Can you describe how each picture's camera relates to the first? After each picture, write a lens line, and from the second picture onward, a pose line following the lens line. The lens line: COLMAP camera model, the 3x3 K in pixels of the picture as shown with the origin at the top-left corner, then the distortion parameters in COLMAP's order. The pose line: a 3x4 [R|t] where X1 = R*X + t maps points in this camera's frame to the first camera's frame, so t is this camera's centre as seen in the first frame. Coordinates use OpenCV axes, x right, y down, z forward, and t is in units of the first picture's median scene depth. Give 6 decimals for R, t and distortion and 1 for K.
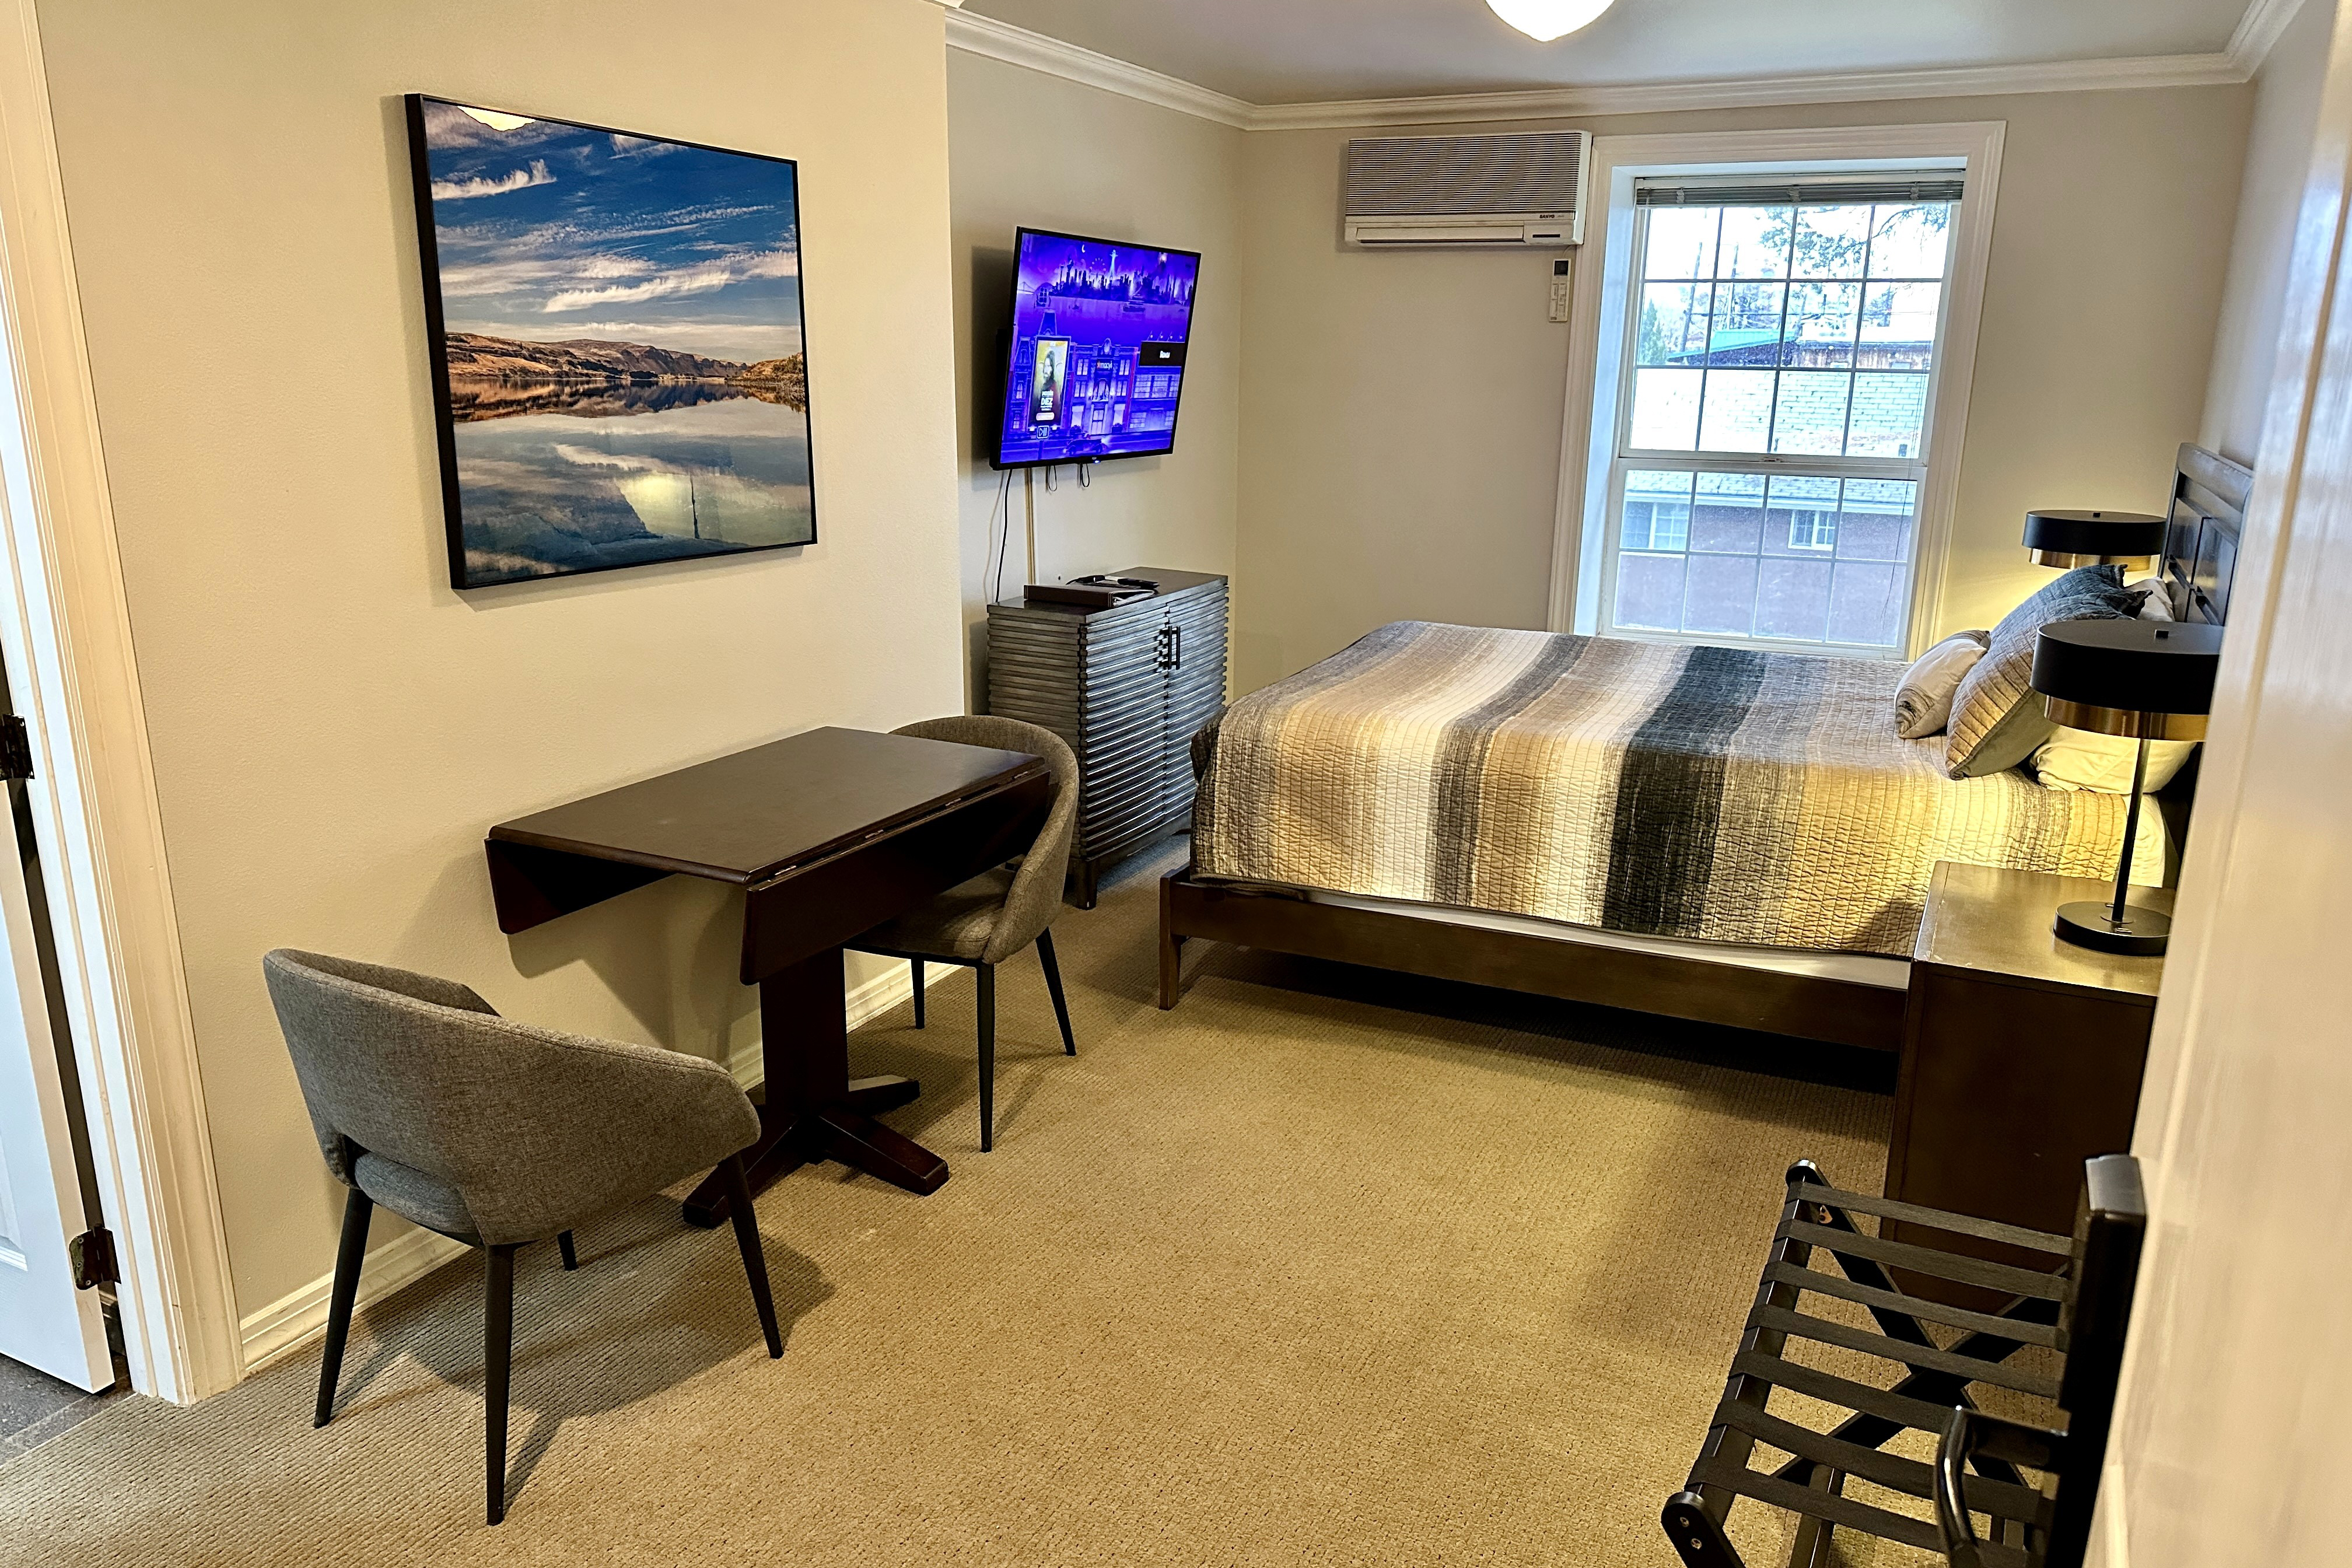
lens RADIAL K [[1627.9, 0, 1172.8], [0, 1627.9, 801.9], [0, 0, 1]] dist [0.026631, -0.023116]
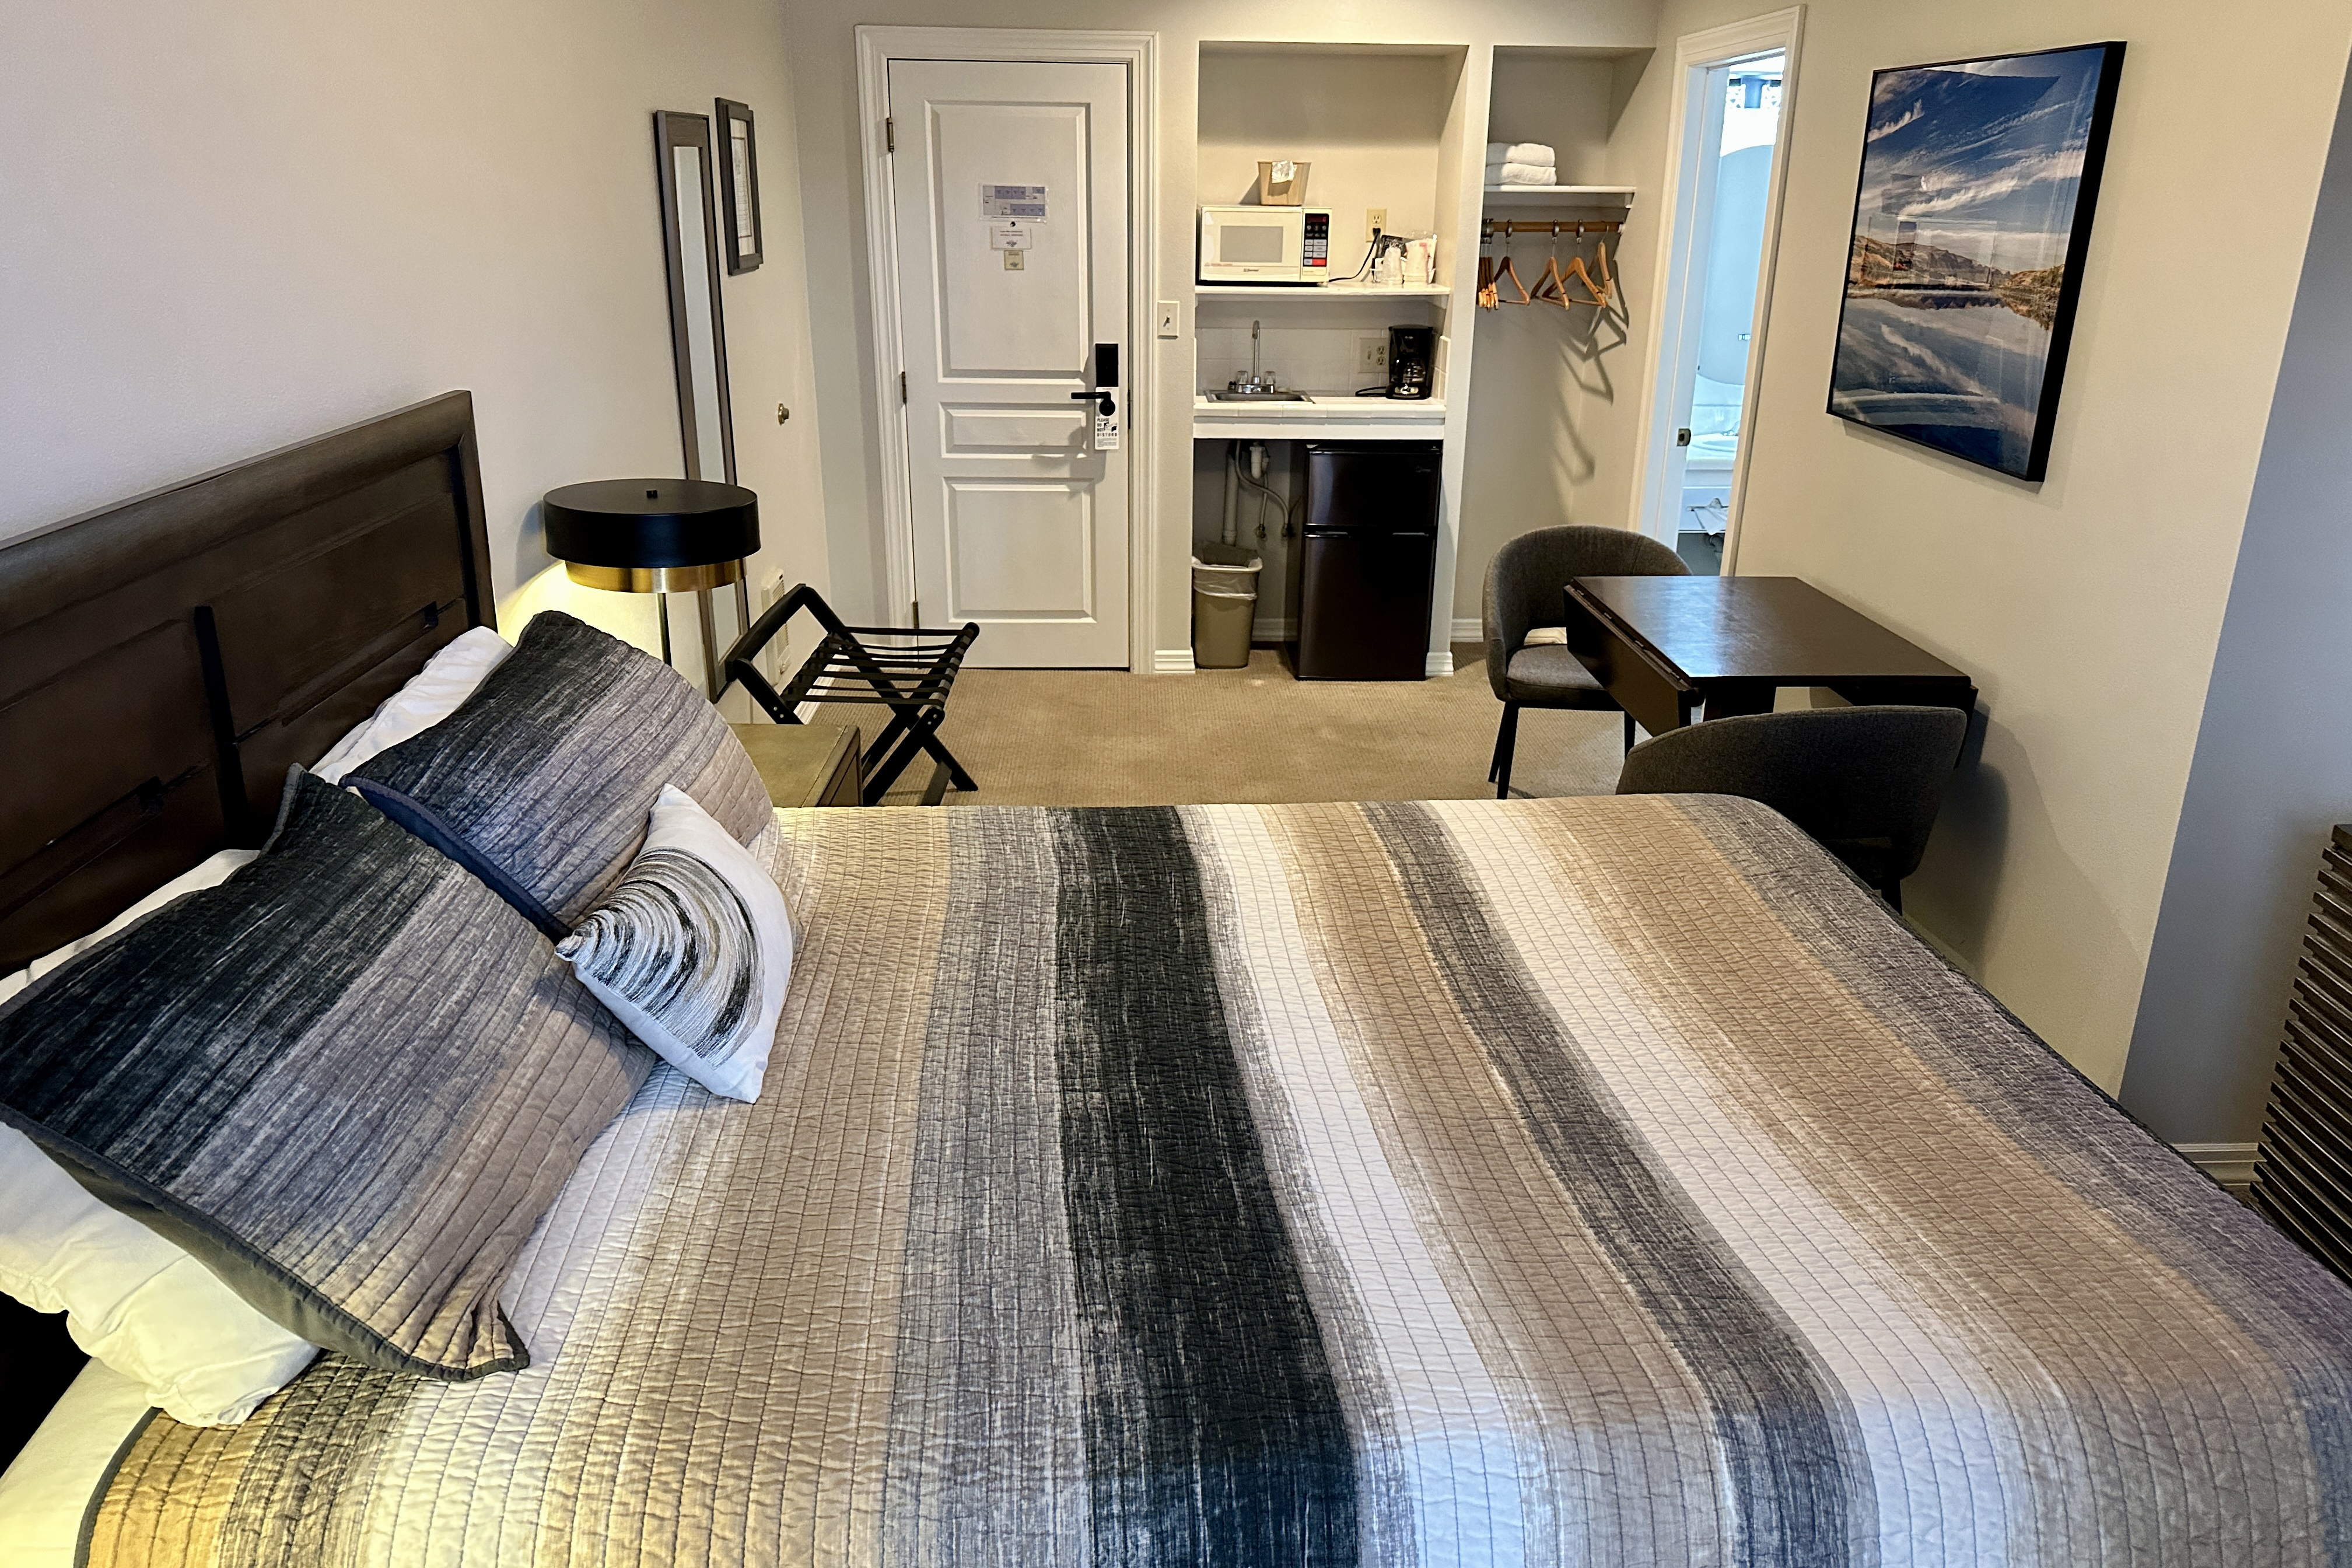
lens RADIAL K [[1627.9, 0, 1172.7], [0, 1627.9, 777.6], [0, 0, 1]] dist [0.026631, -0.023116]
pose [[-0.869853, 0.148481, -0.470434, 0.664054], [-0.151966, 0.826598, 0.541887, -0.462111], [0.469320, 0.542852, -0.696455, 1.573613]]
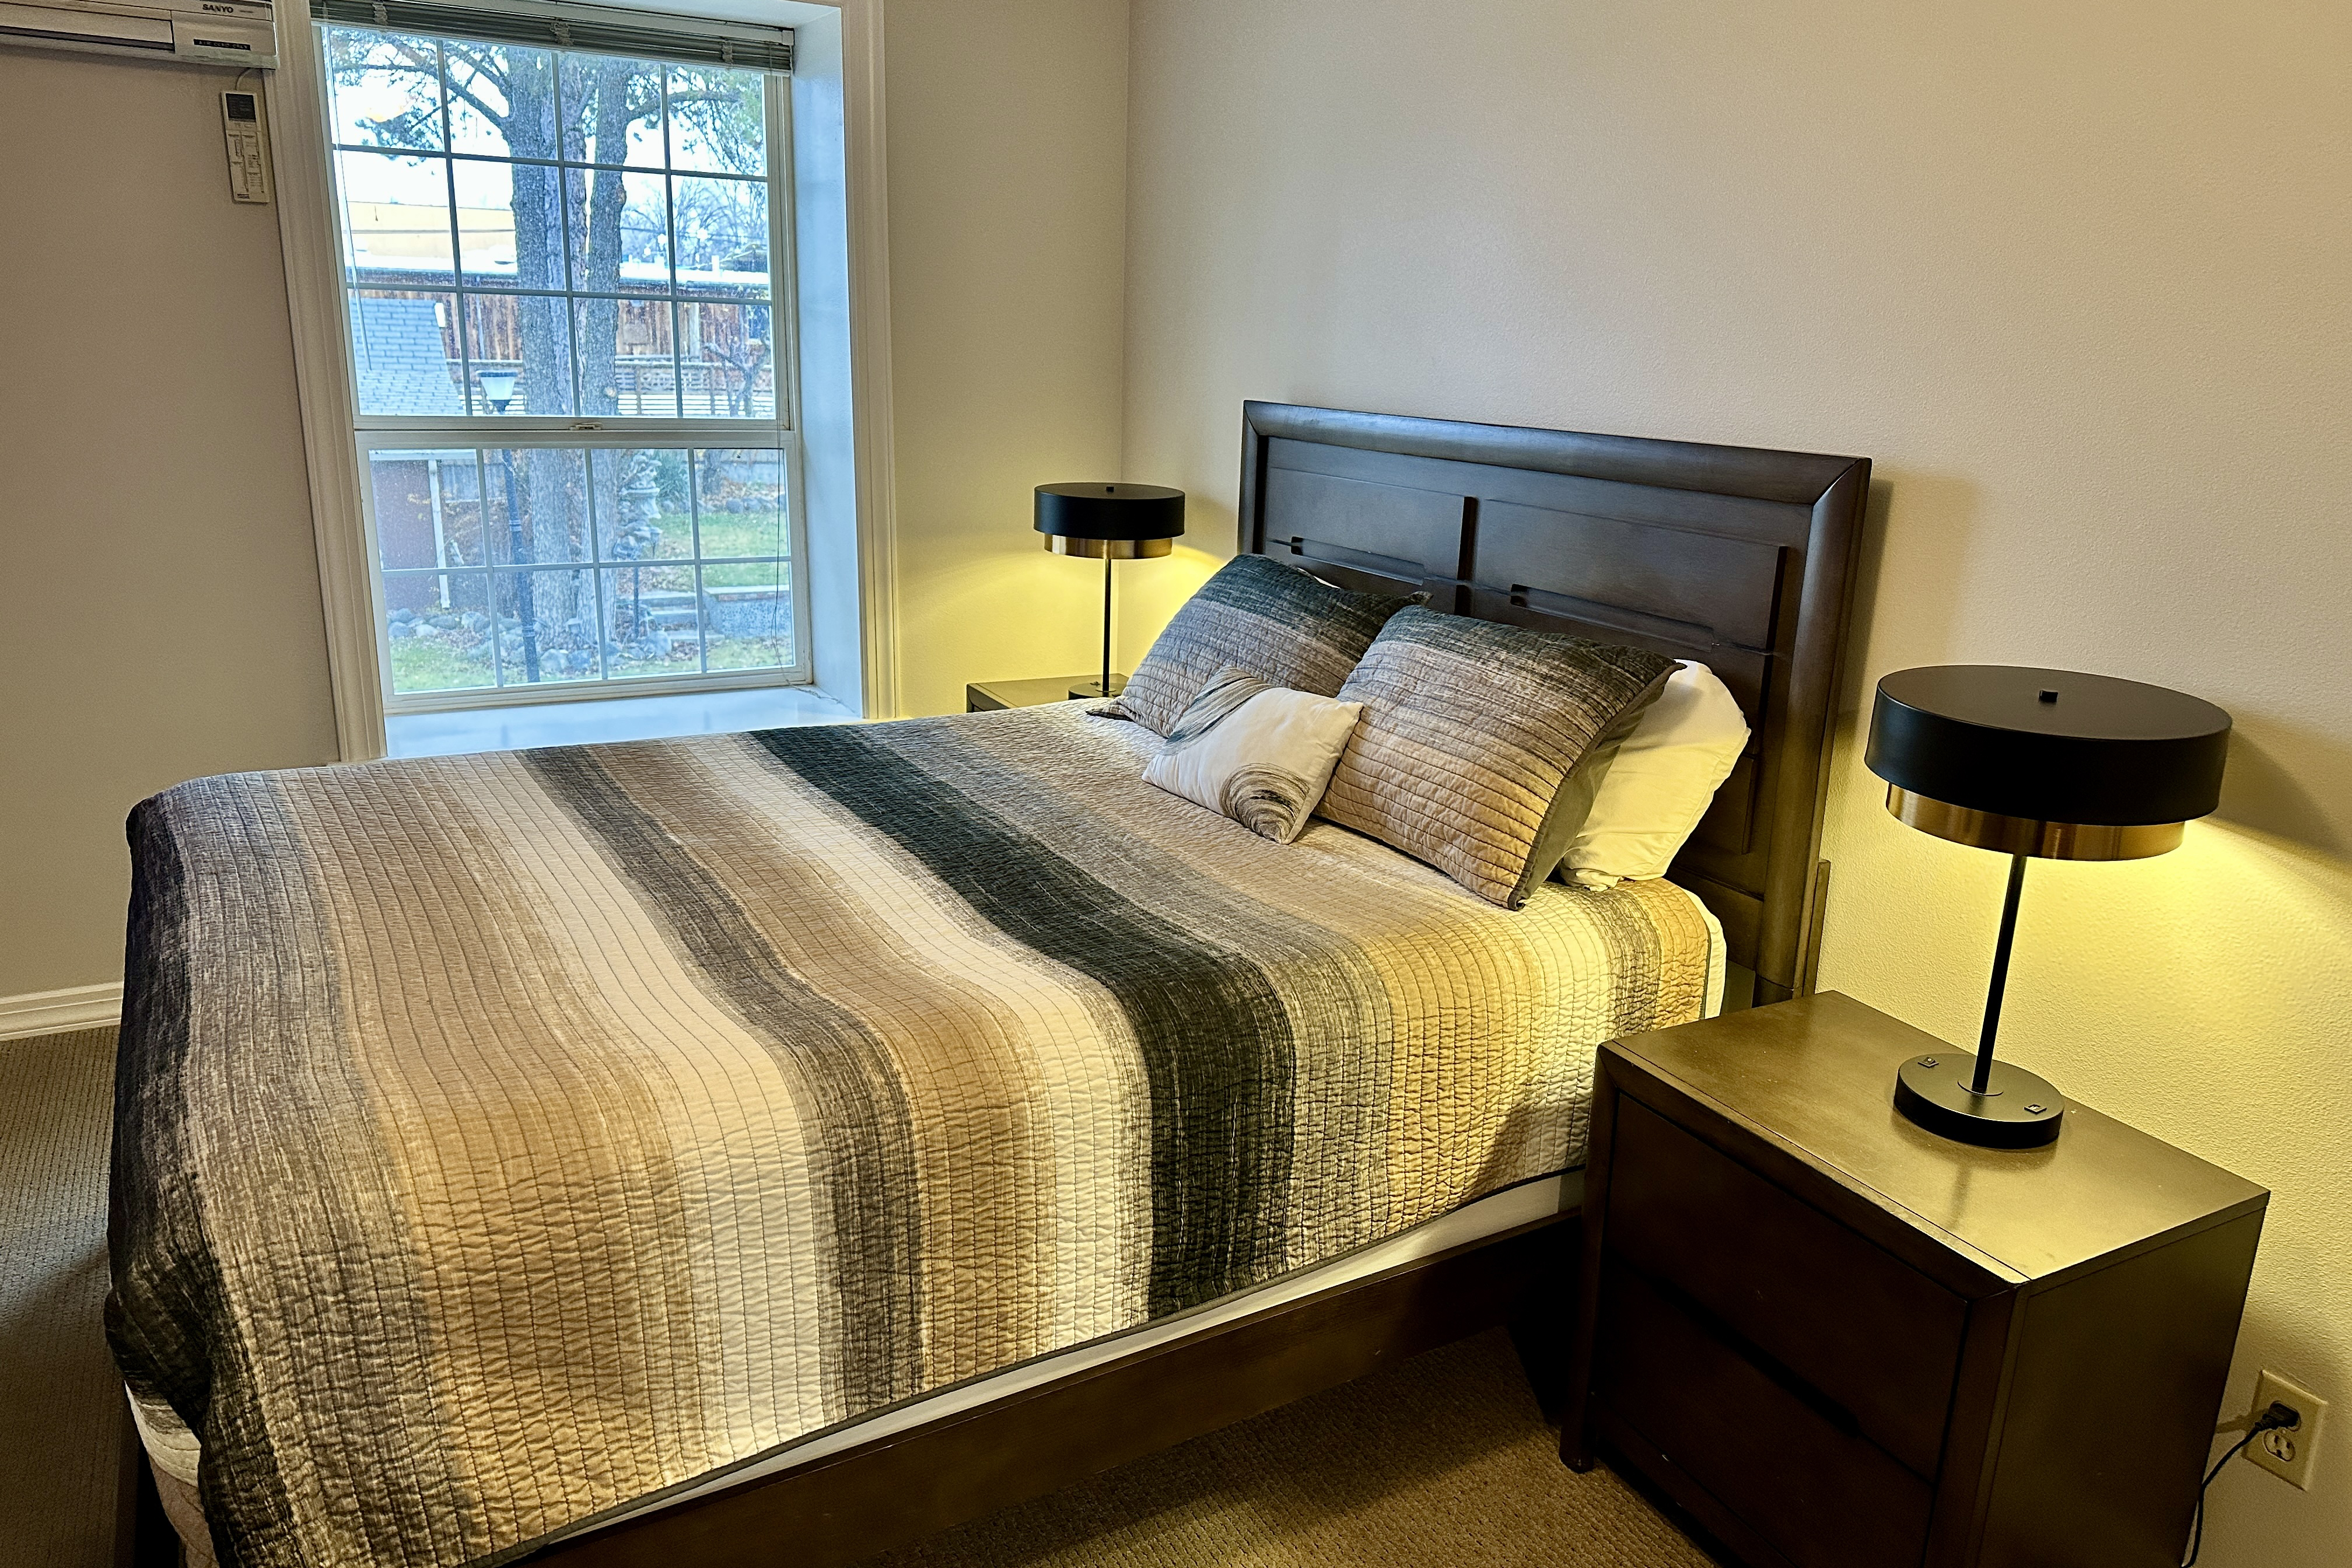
lens RADIAL K [[1627.9, 0, 1181.1], [0, 1627.9, 764.6], [0, 0, 1]] dist [0.026631, -0.023116]
pose [[0.560969, -0.203640, 0.802399, -0.137627], [0.187264, 0.975363, 0.116617, -0.172376], [-0.806378, 0.084842, 0.585283, 0.671530]]
